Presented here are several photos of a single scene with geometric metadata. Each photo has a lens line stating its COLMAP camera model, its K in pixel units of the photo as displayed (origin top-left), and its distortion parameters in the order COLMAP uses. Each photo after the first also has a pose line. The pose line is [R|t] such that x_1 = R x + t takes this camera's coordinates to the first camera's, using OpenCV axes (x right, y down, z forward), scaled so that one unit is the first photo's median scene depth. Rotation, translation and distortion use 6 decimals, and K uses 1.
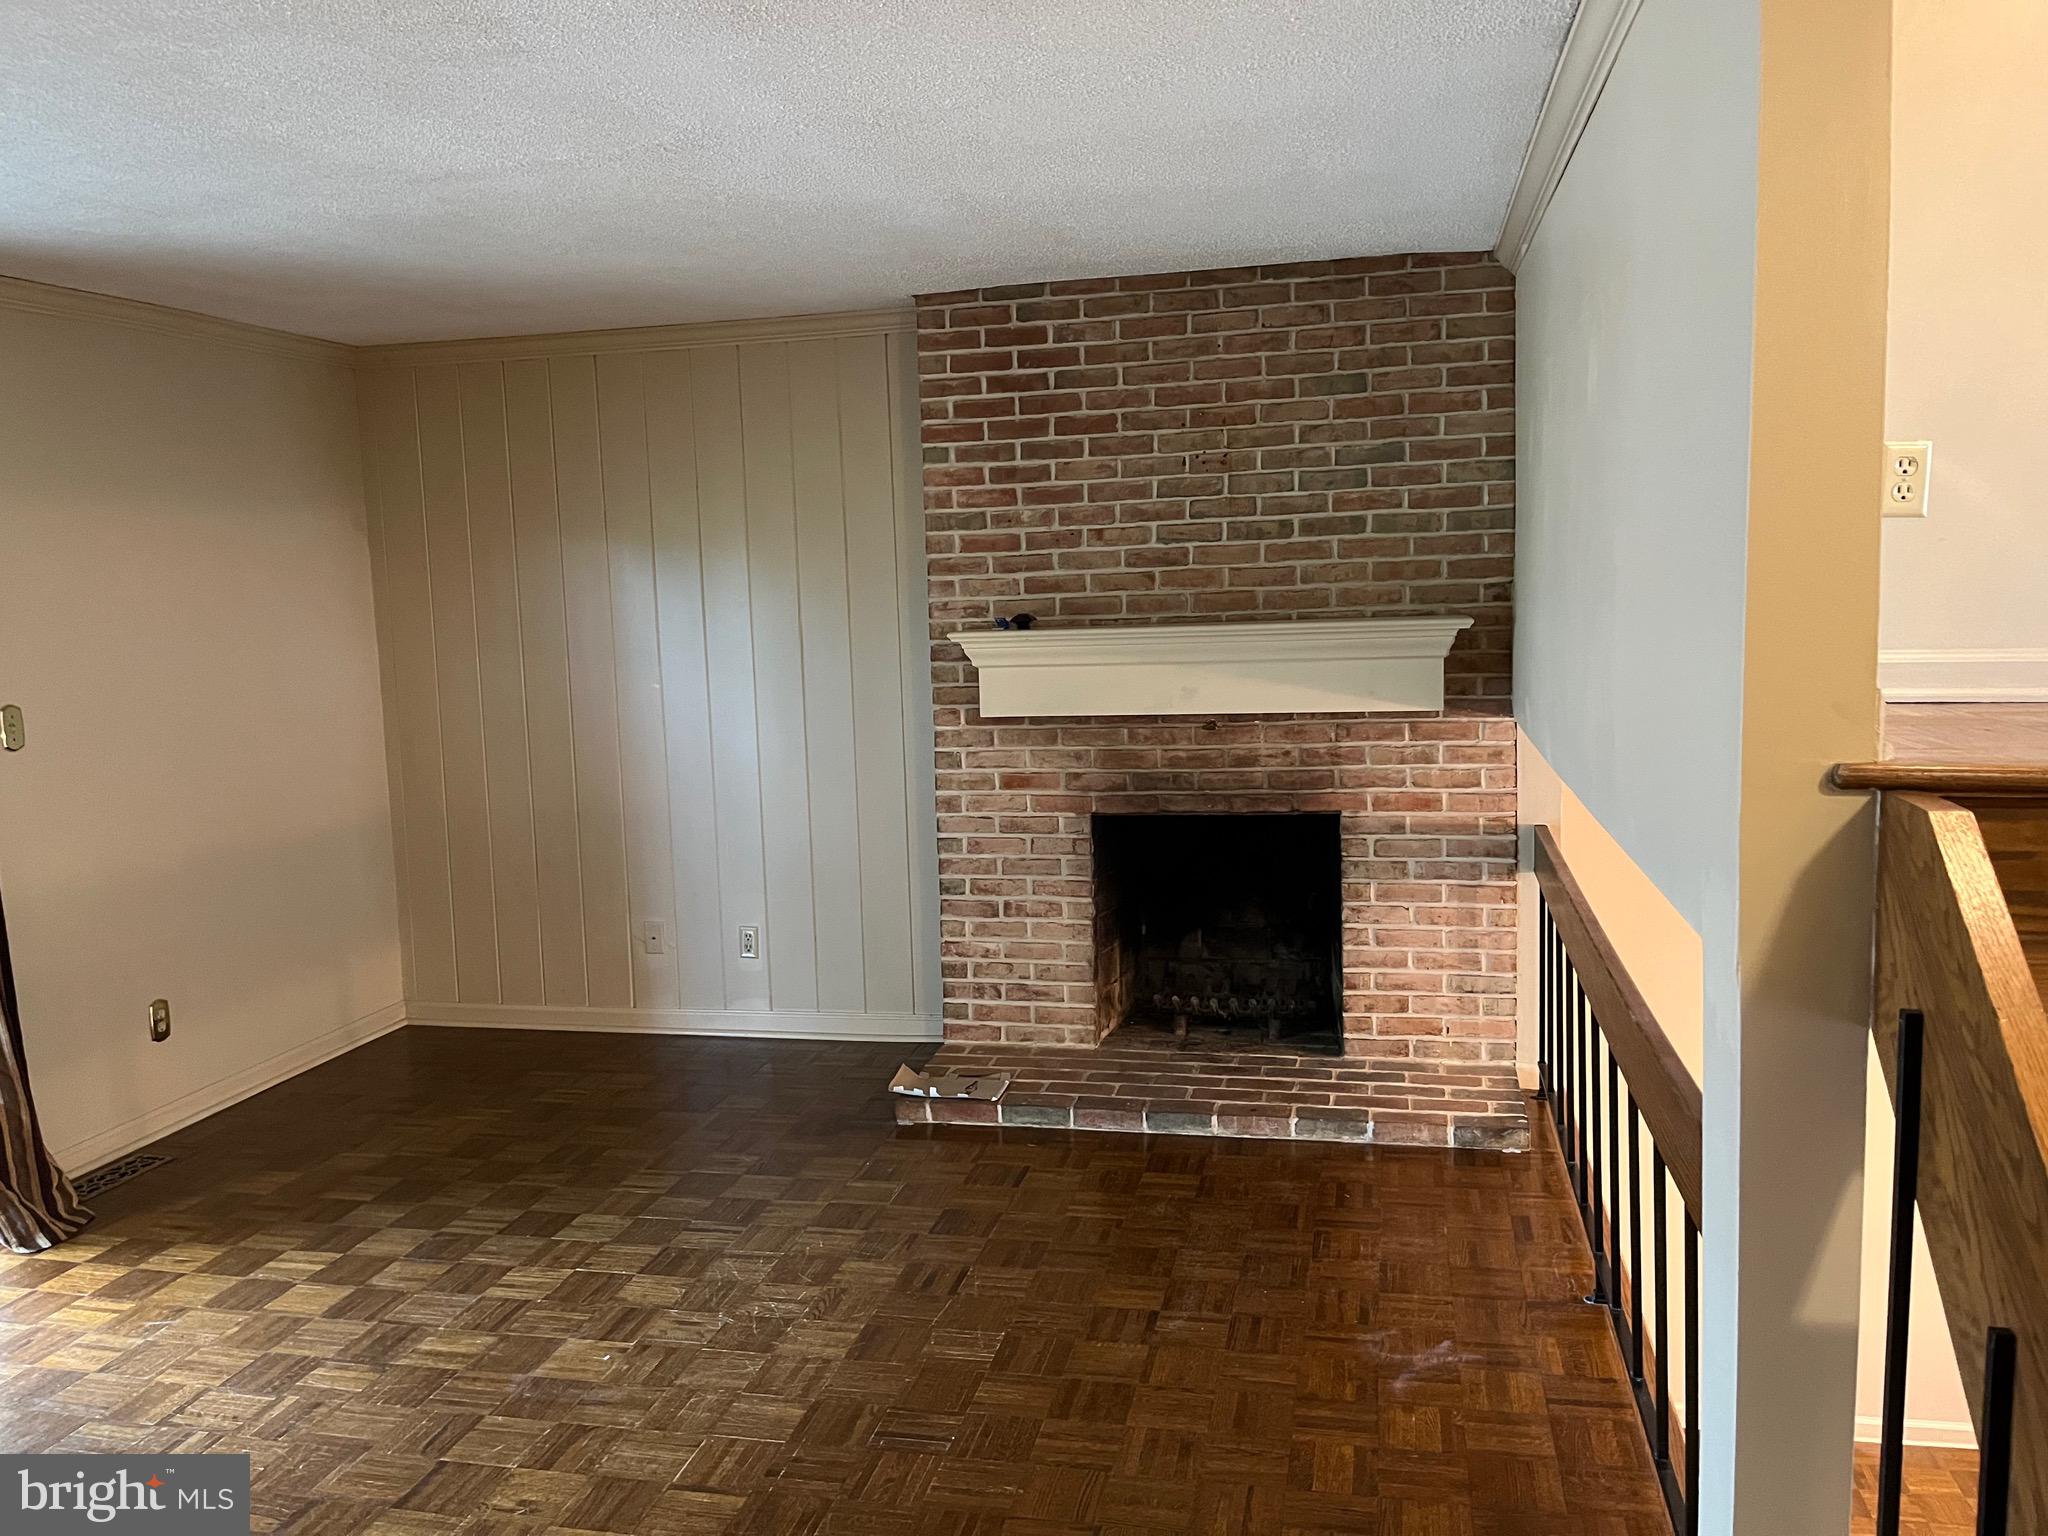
lens RADIAL K [[1553.2, 0, 1026.5], [0, 1553.2, 758.6], [0, 0, 1]] dist [0.038959, -0.002607]
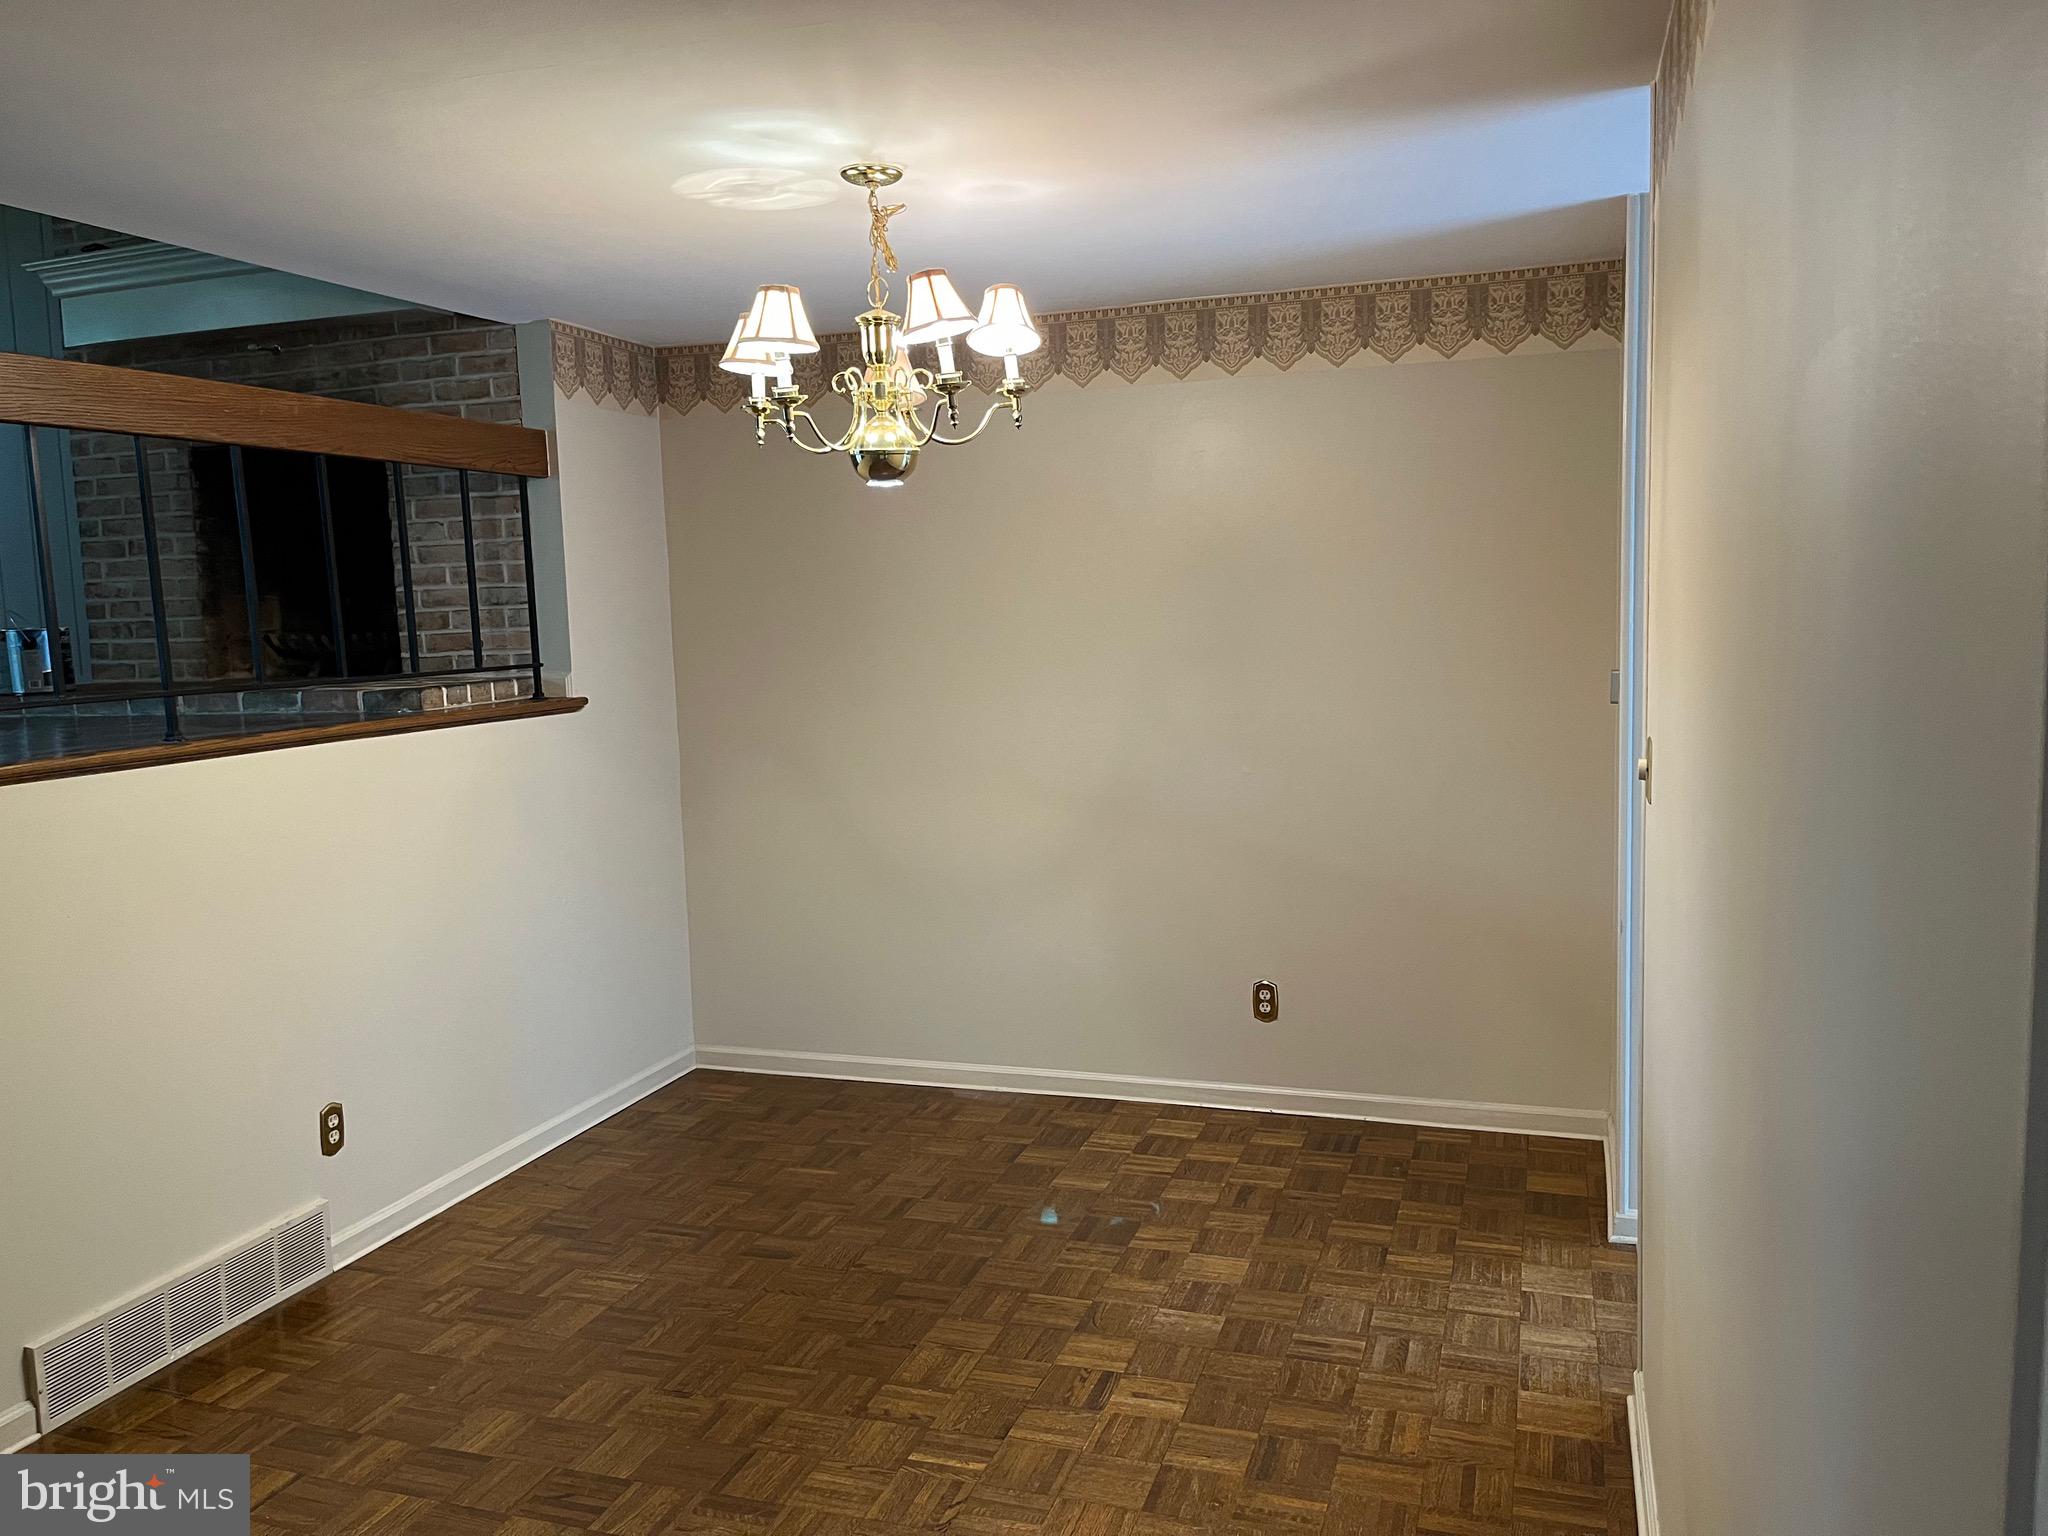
lens RADIAL K [[1553.2, 0, 1019.9], [0, 1553.2, 779.3], [0, 0, 1]] dist [0.038959, -0.002607]
pose [[0.994208, 0.010241, -0.106986, 0.729475], [-0.009963, 0.999945, 0.003130, 0.255497], [0.107012, -0.002046, 0.994256, 0.019635]]
